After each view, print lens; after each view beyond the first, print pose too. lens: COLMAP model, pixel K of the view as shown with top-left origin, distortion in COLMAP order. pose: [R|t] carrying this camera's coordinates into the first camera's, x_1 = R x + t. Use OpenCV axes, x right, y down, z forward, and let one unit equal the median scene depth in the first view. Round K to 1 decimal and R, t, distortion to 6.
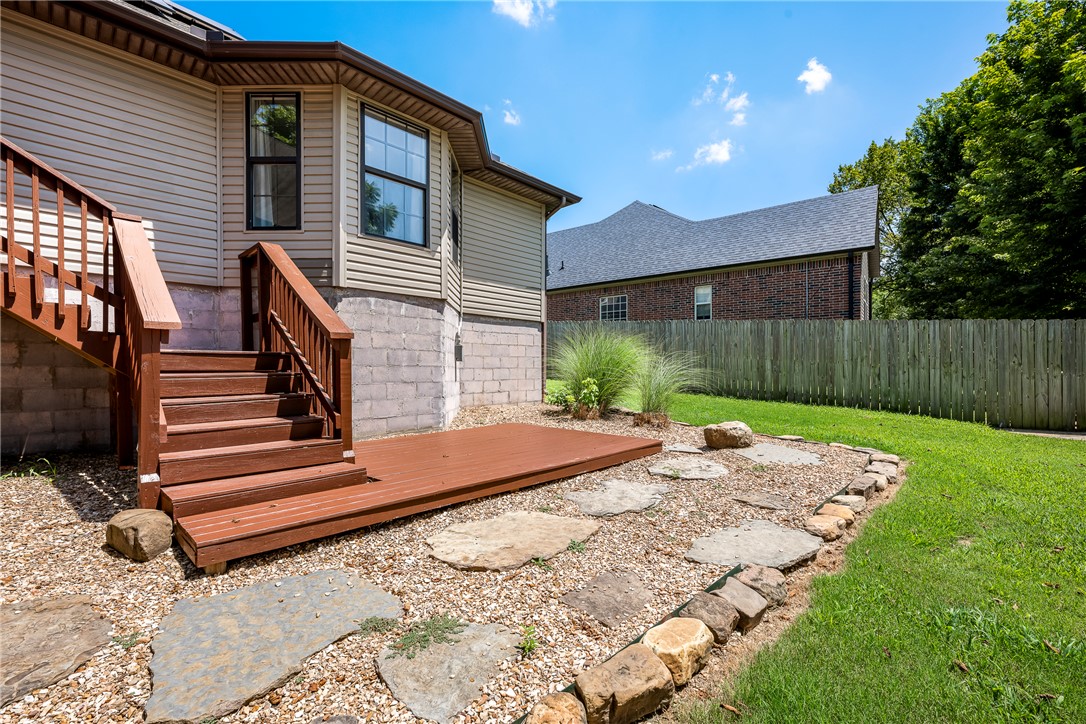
lens RADIAL K [[455.6, 0, 543.7], [0, 455.6, 367.6], [0, 0, 1]] dist [-0.001241, 0.000562]
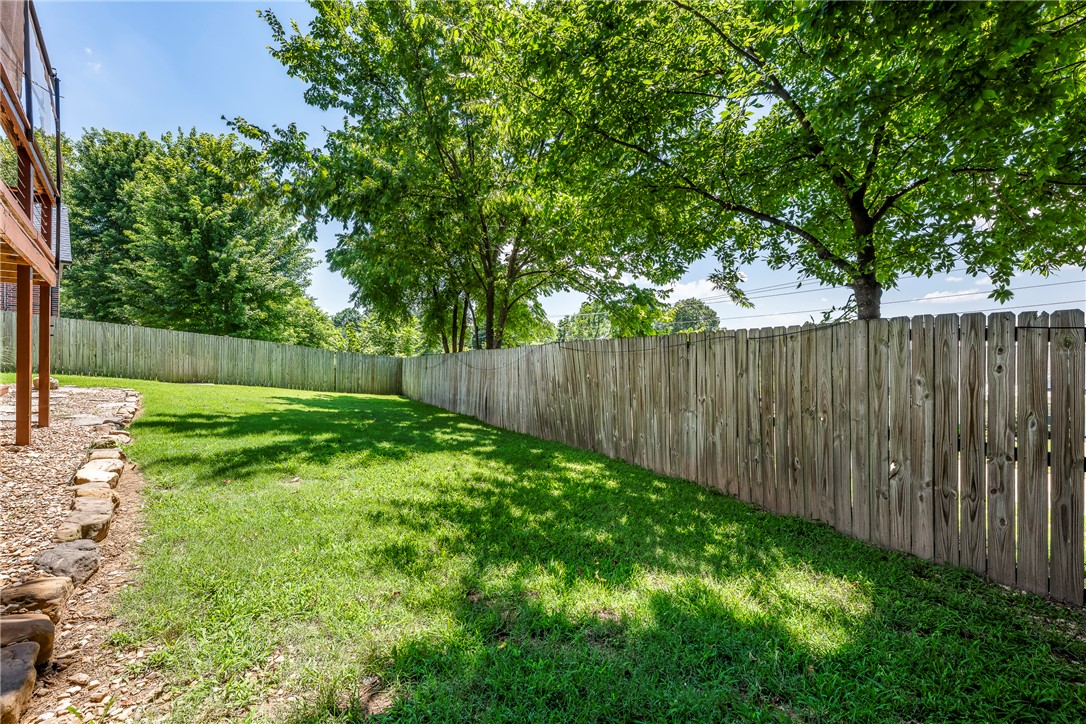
lens RADIAL K [[455.6, 0, 546.2], [0, 455.6, 370.1], [0, 0, 1]] dist [-0.001241, 0.000562]
pose [[0.060146, 0.016056, 0.998060, -0.914940], [-0.003436, 0.999868, -0.015878, 0.103276], [-0.998184, -0.002474, 0.060193, -0.821633]]
